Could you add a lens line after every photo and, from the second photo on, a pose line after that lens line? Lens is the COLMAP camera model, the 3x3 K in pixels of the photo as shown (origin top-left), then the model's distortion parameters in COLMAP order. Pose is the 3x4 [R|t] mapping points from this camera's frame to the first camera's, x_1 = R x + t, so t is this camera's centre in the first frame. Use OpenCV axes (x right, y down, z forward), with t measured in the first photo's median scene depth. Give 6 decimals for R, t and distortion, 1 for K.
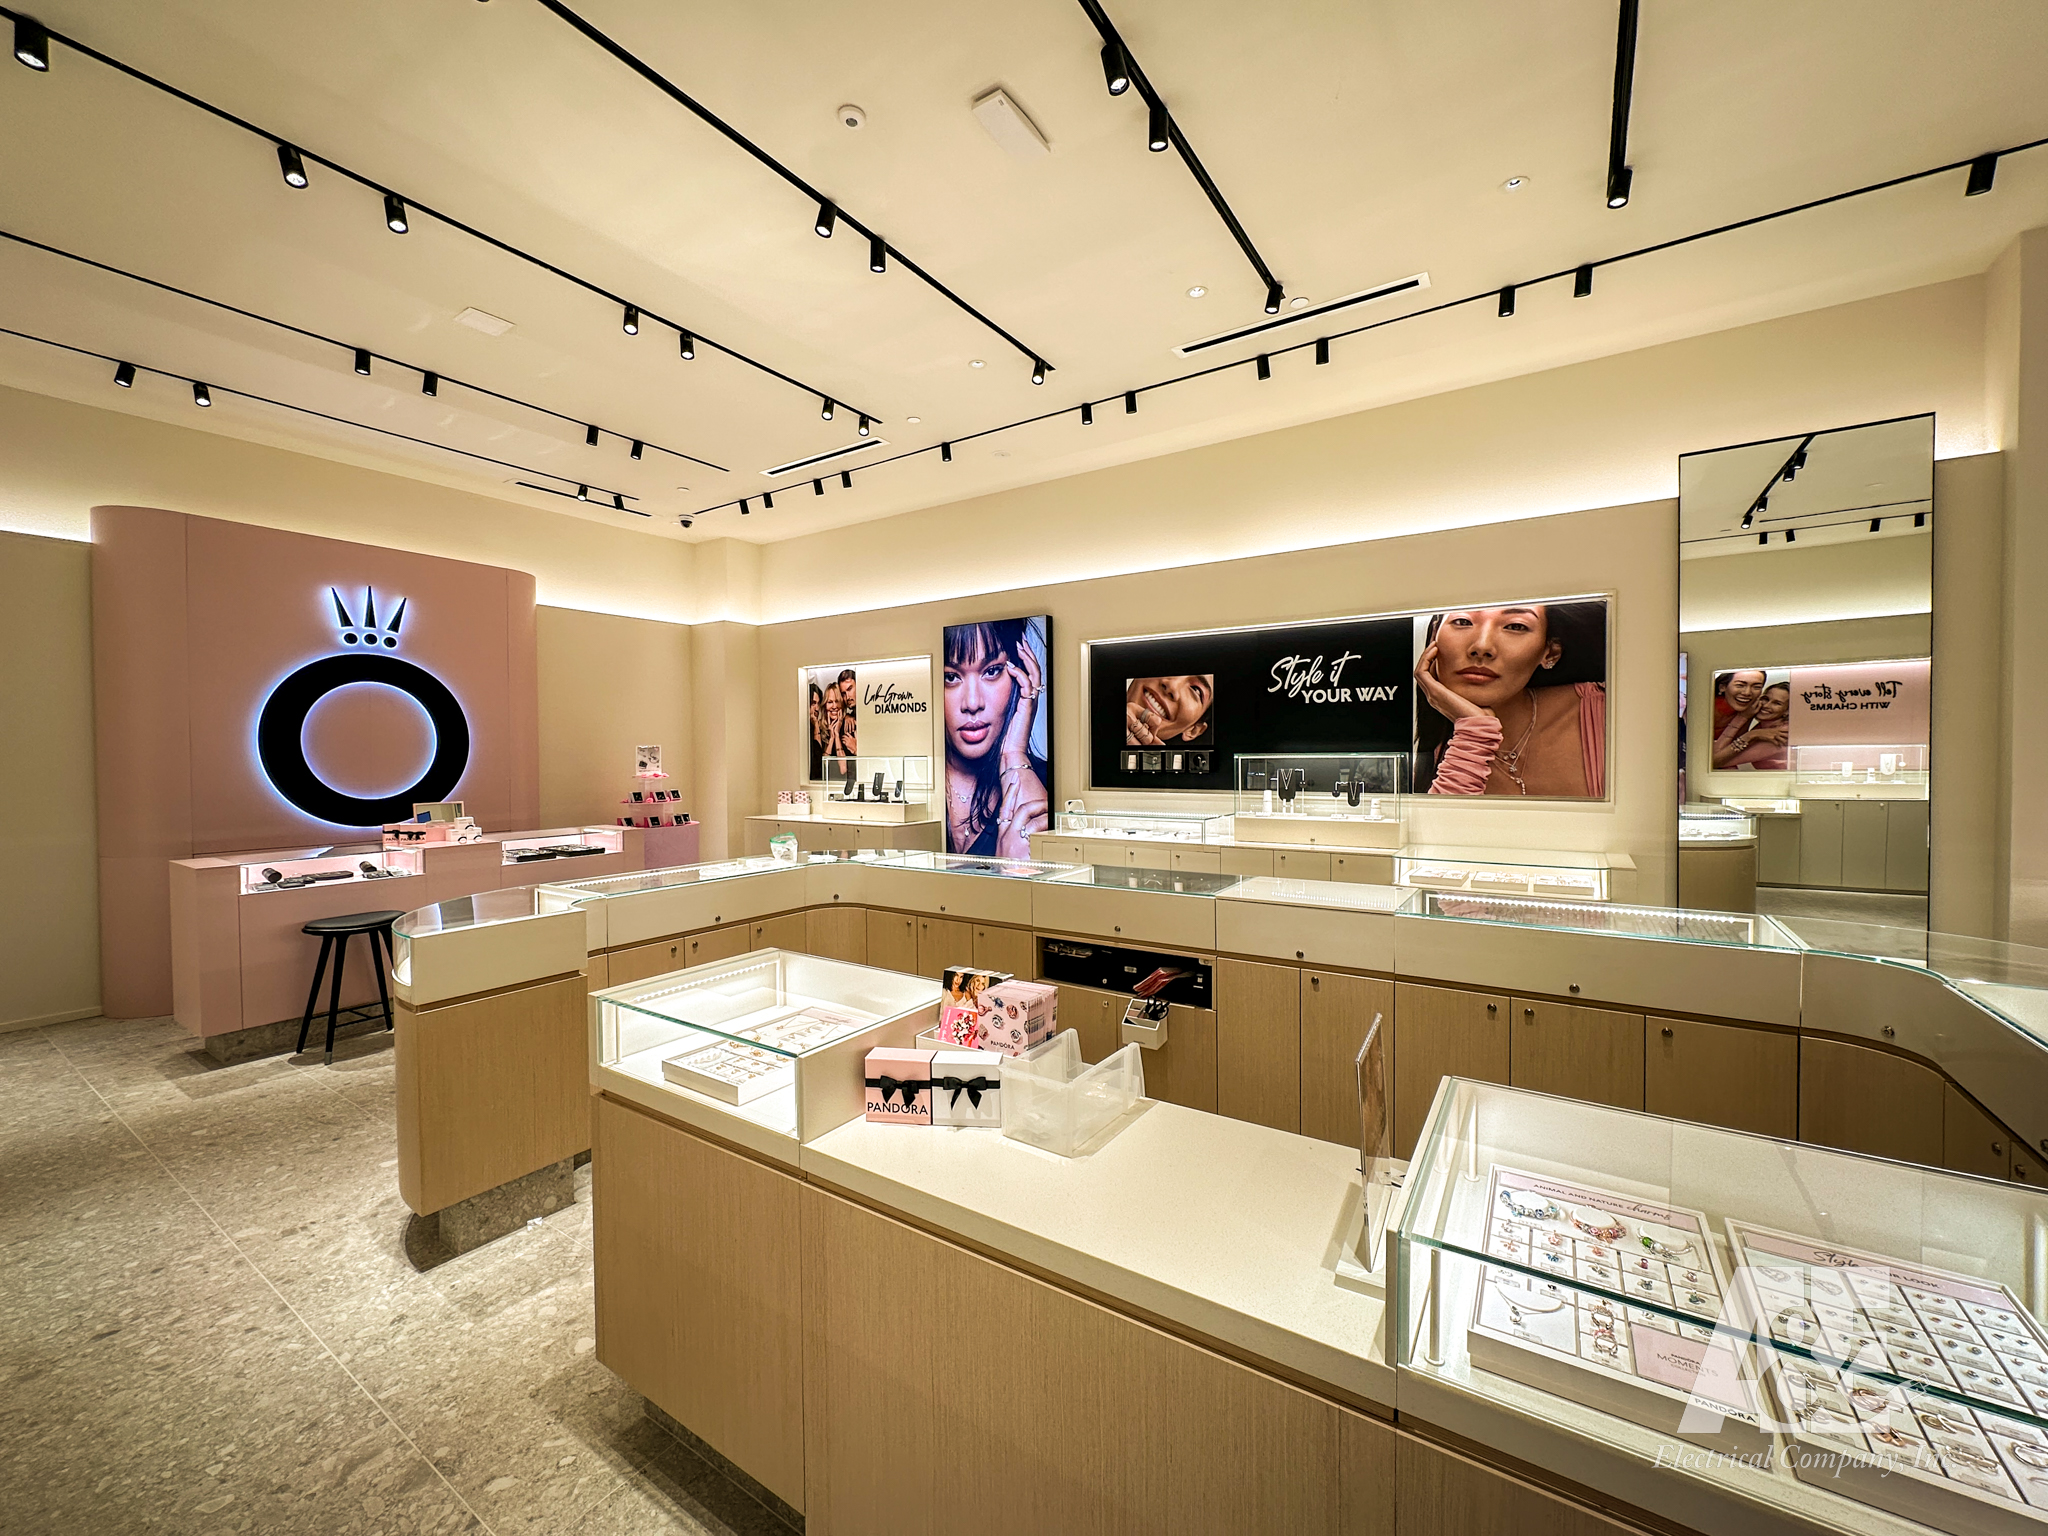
lens RADIAL K [[814.6, 0, 1020.2], [0, 814.6, 768.3], [0, 0, 1]] dist [-0.006253, 0.001985]
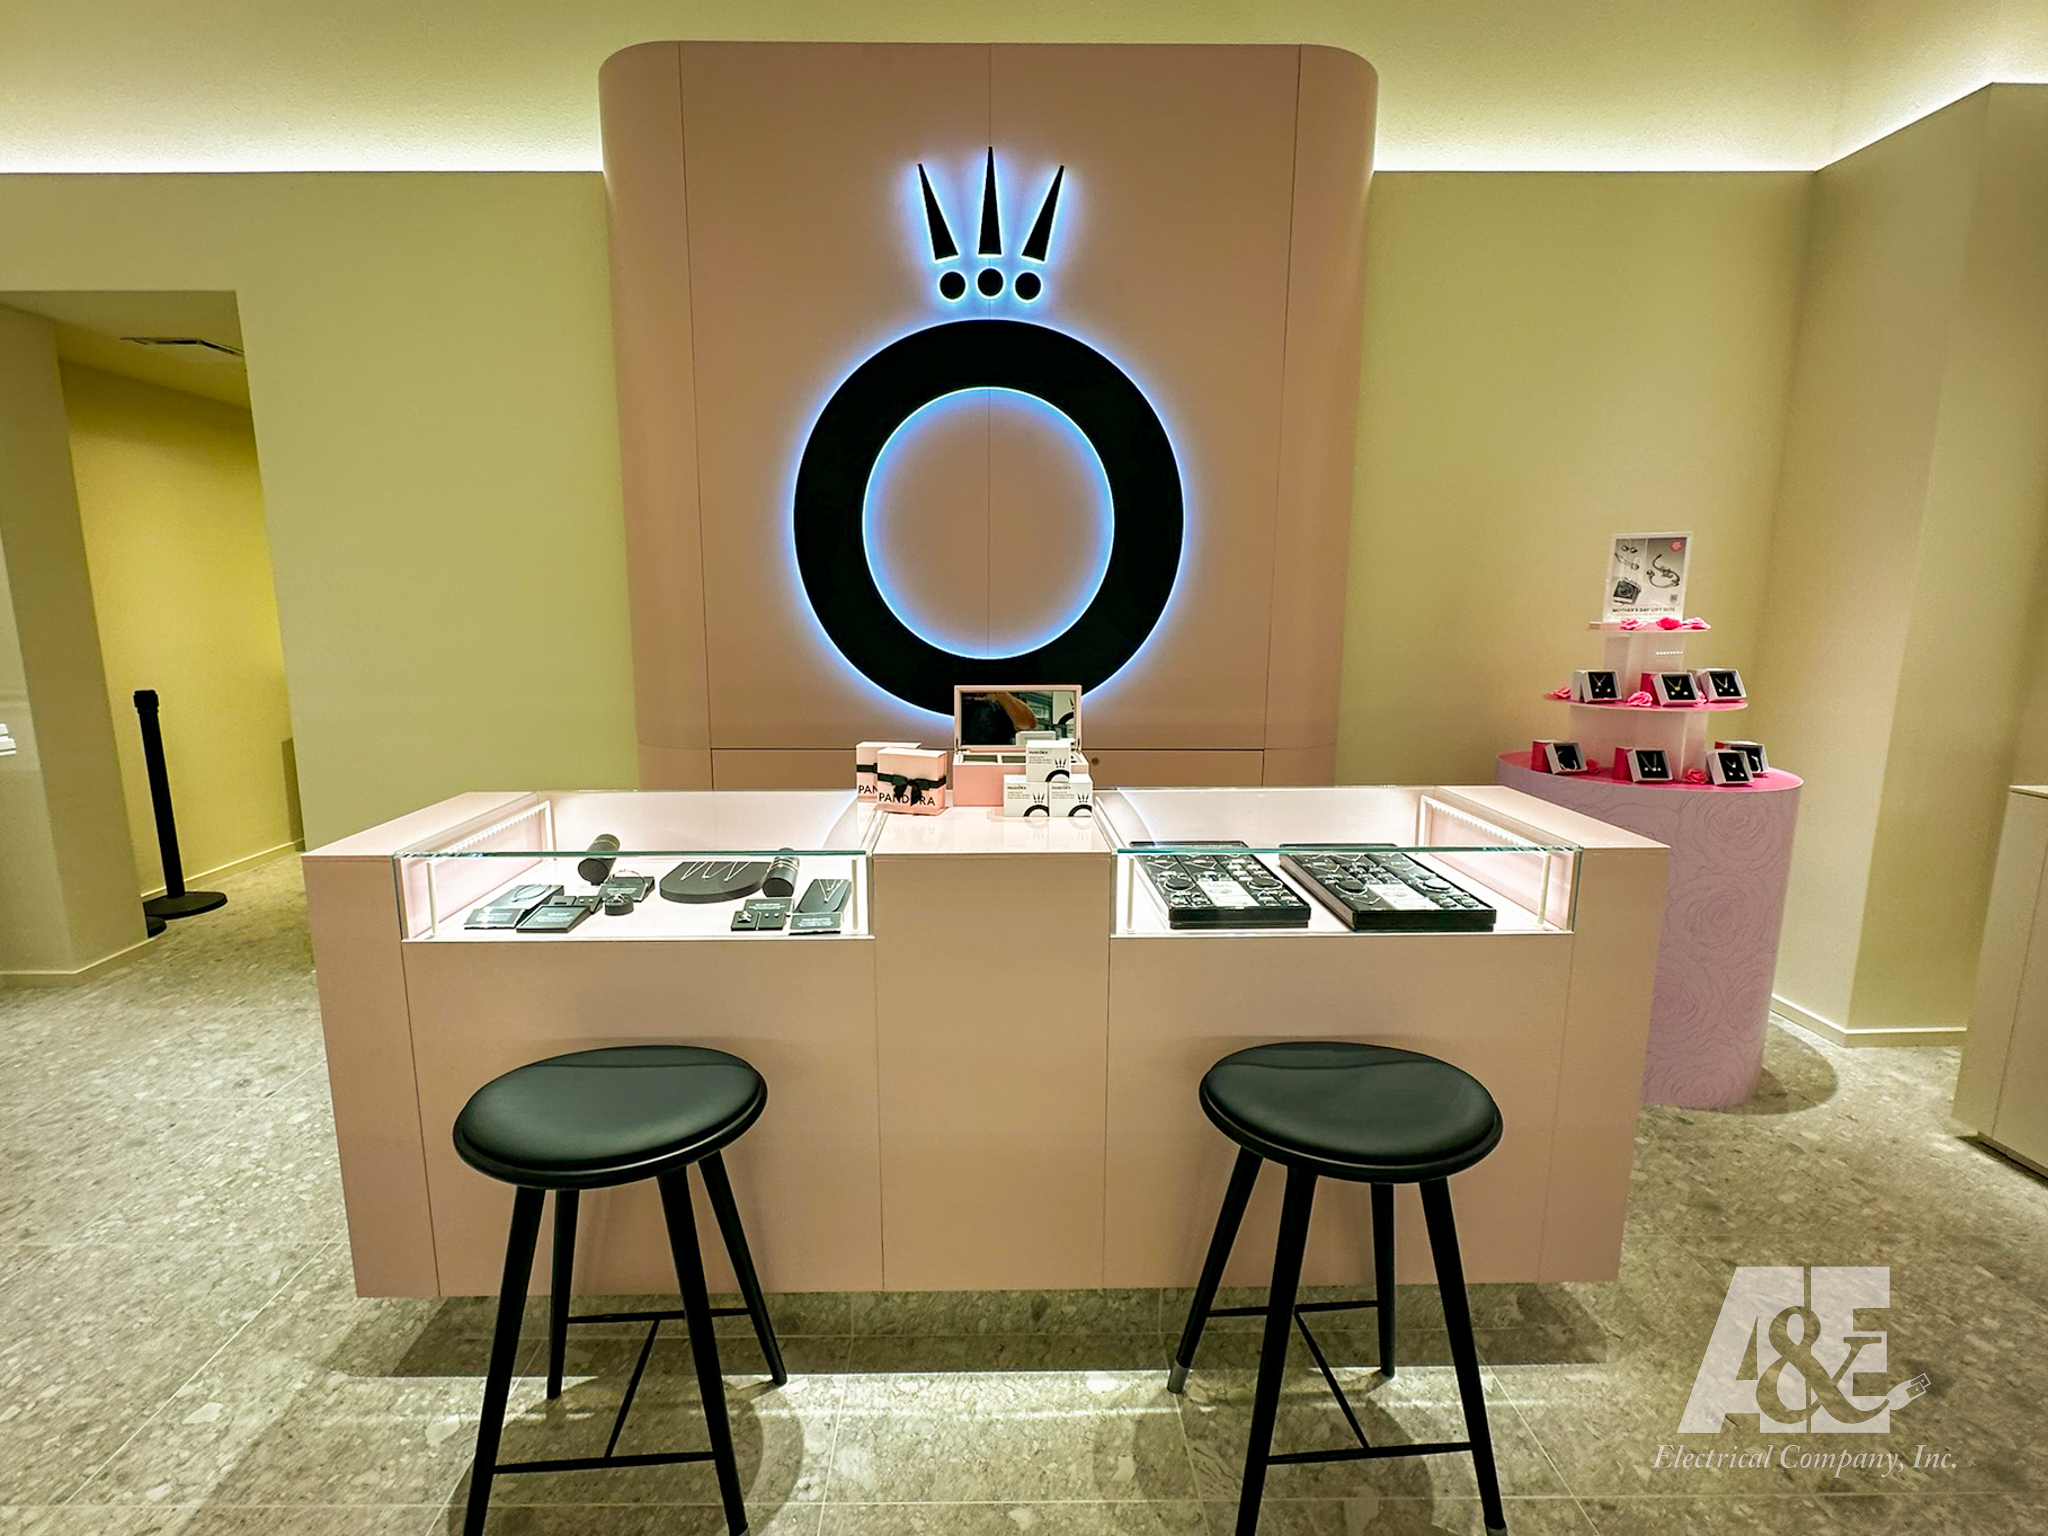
lens RADIAL K [[822.6, 0, 1030.5], [0, 822.6, 730.0], [0, 0, 1]] dist [0.001428, 0.000132]
pose [[0.561505, 0.140693, -0.815425, -0.387054], [-0.021432, 0.987582, 0.155639, 0.005732], [0.827196, -0.069916, 0.557548, 0.733222]]
